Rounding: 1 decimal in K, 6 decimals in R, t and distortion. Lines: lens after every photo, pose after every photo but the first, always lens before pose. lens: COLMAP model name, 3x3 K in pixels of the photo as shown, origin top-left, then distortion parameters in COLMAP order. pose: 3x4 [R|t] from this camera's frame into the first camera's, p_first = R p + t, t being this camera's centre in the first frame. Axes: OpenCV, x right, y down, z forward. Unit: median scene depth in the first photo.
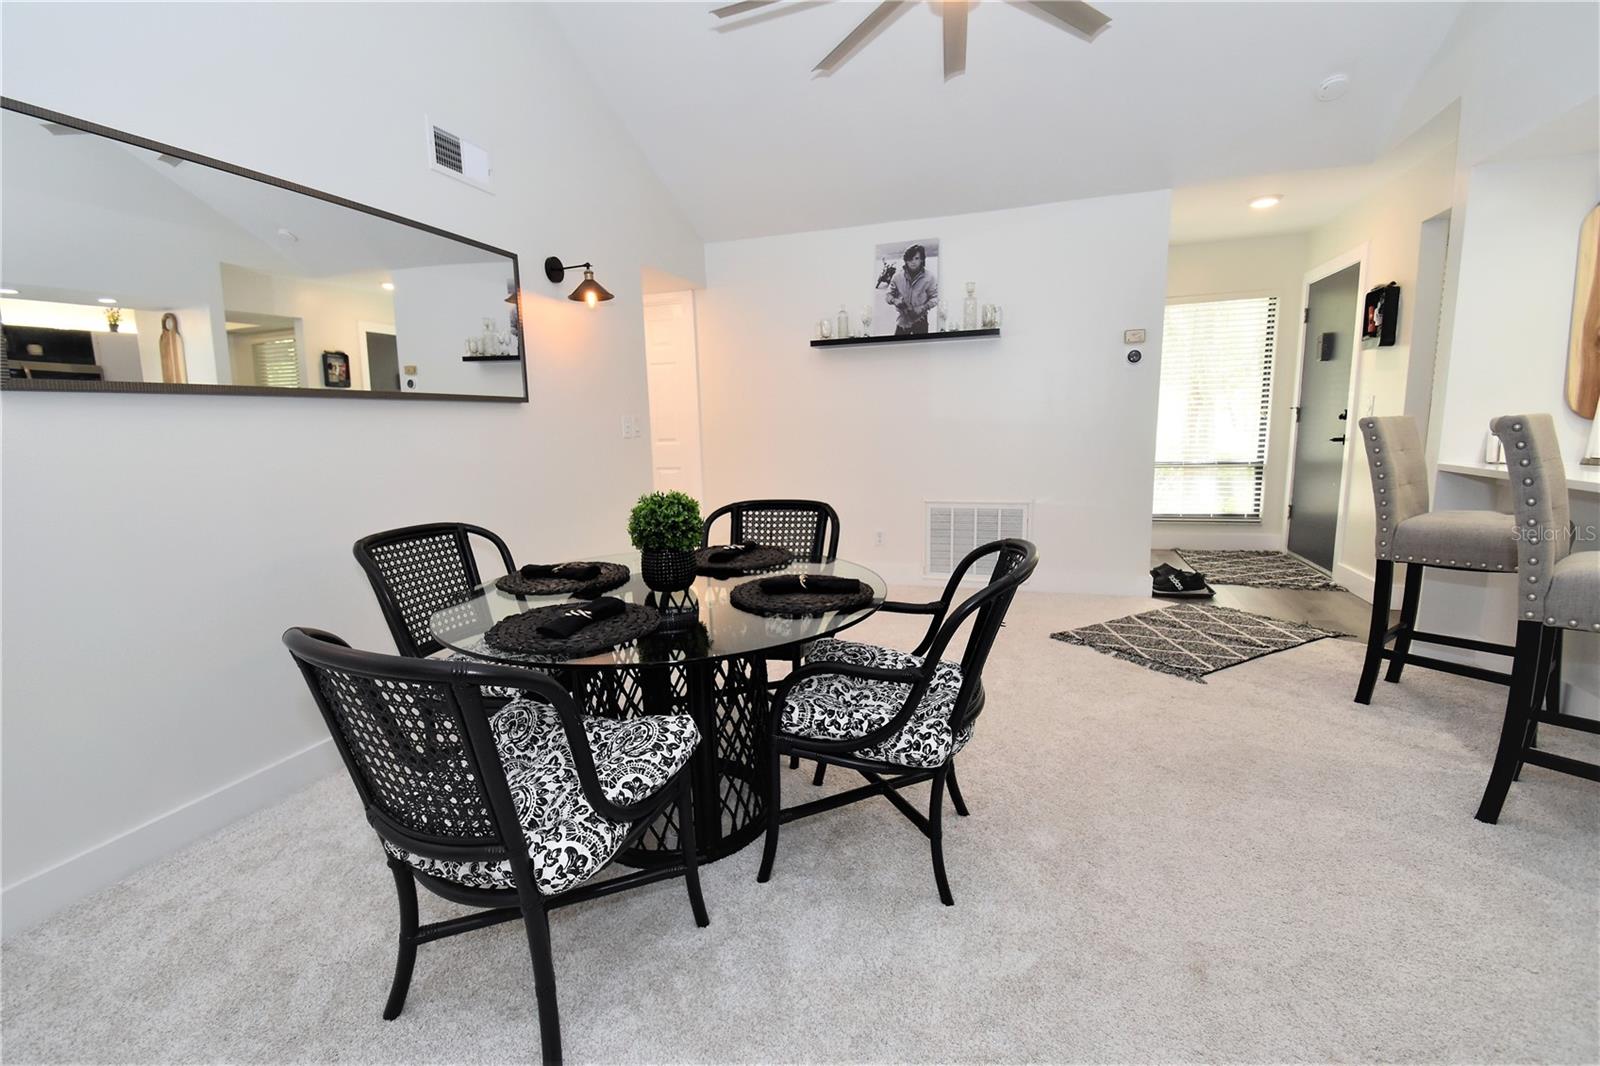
lens RADIAL K [[710.5, 0, 789.5], [0, 710.5, 542.8], [0, 0, 1]] dist [0.022164, -0.020857]
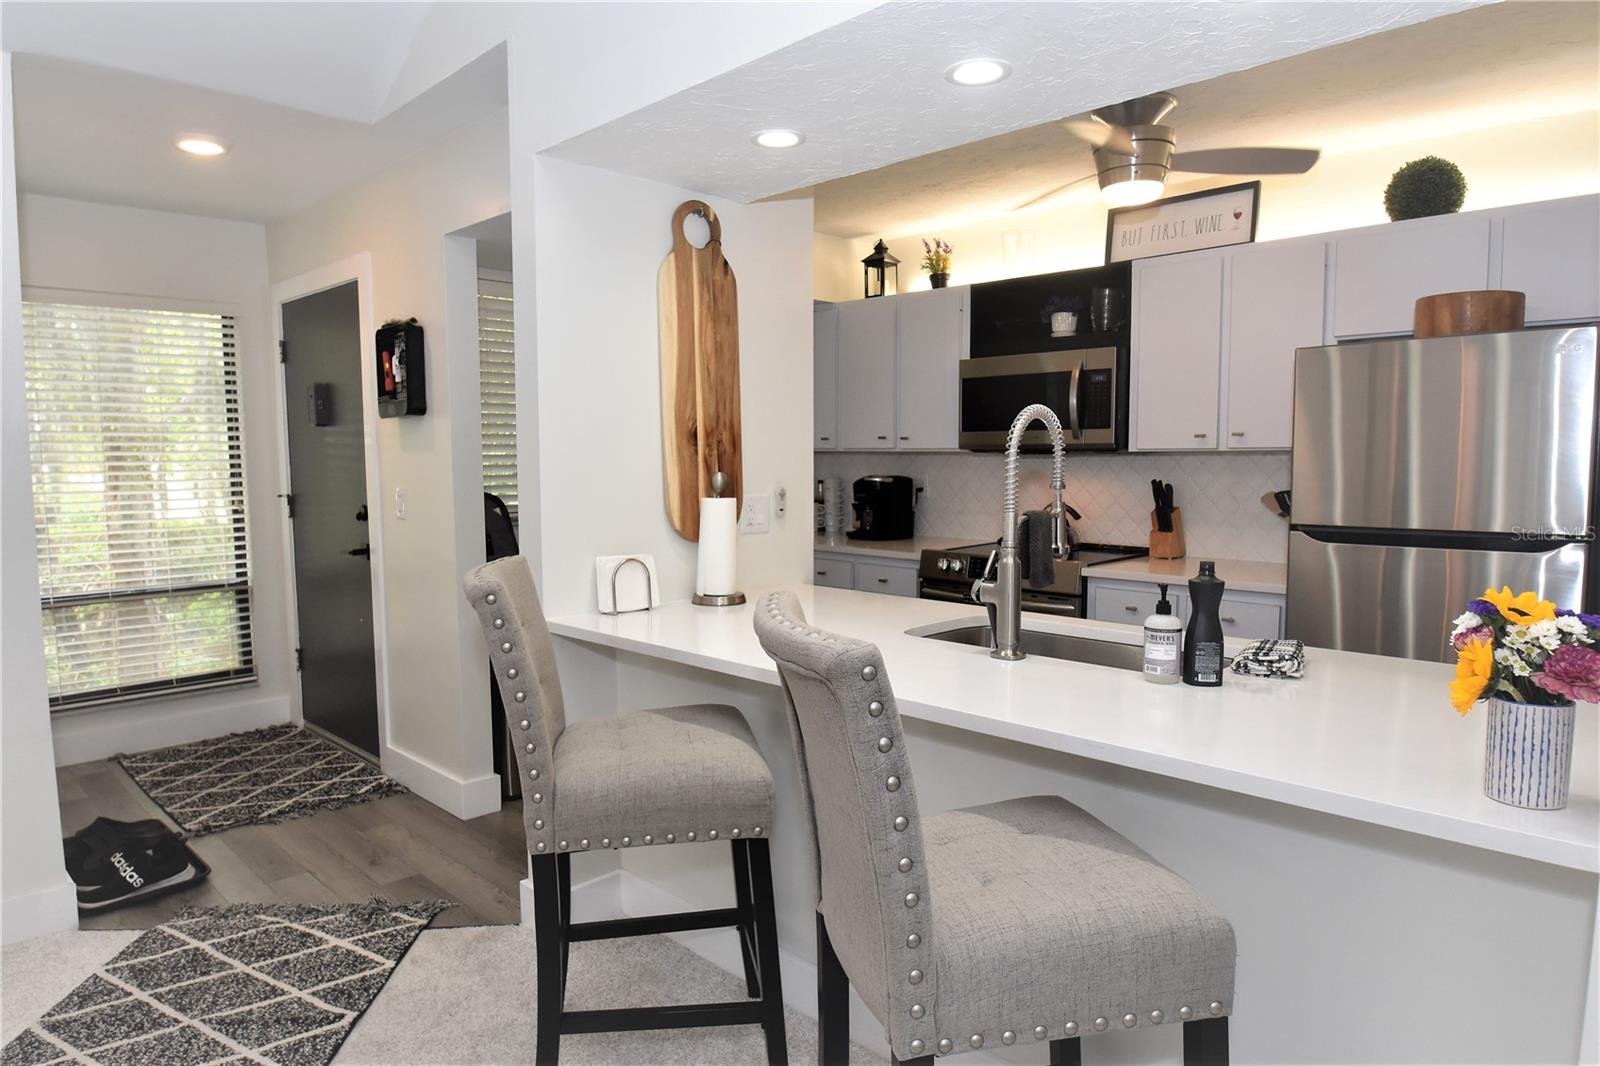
lens RADIAL K [[981.9, 0, 800.0], [0, 981.9, 533.0], [0, 0, 1]] dist [-0.026324, -0.003847]
pose [[0.435603, -0.053605, 0.898541, 0.179765], [0.149567, 0.988659, -0.013527, -0.100679], [-0.887626, 0.140284, 0.438680, 0.301964]]
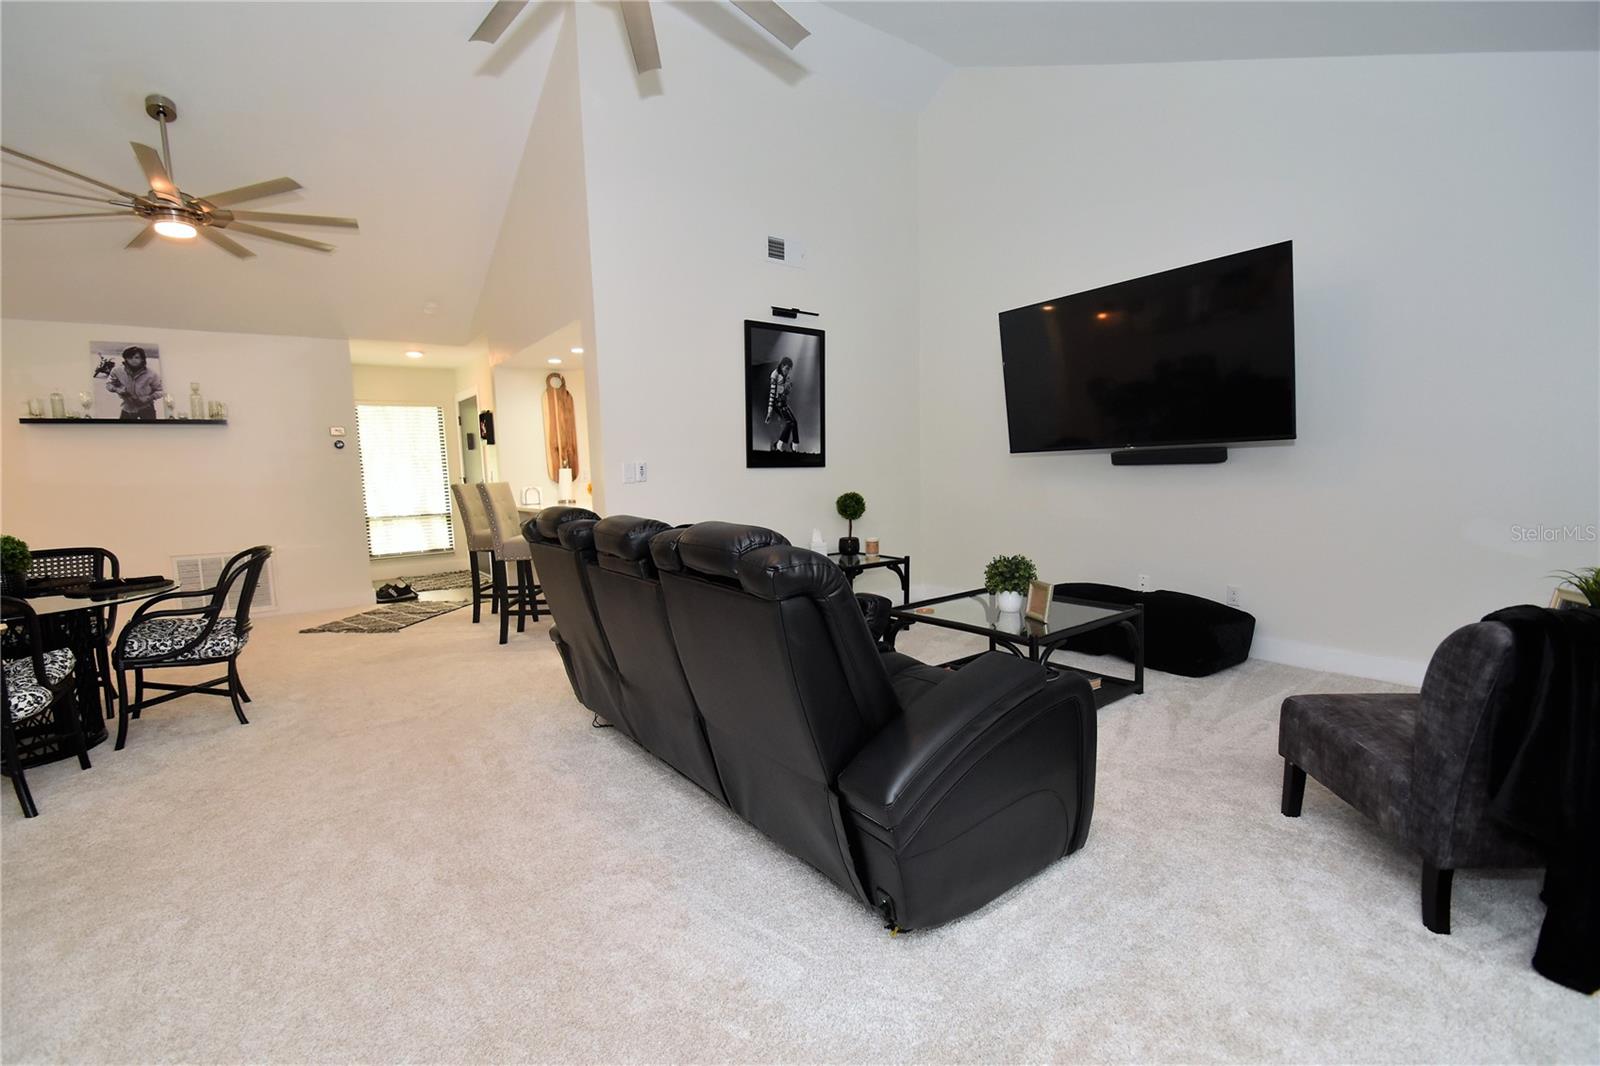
lens RADIAL K [[710.5, 0, 789.5], [0, 710.5, 542.8], [0, 0, 1]] dist [0.022164, -0.020857]
pose [[0.581806, -0.076130, 0.809757, -0.184654], [0.149361, 0.988678, -0.014364, 0.098444], [-0.799495, 0.129303, 0.586590, -0.570588]]
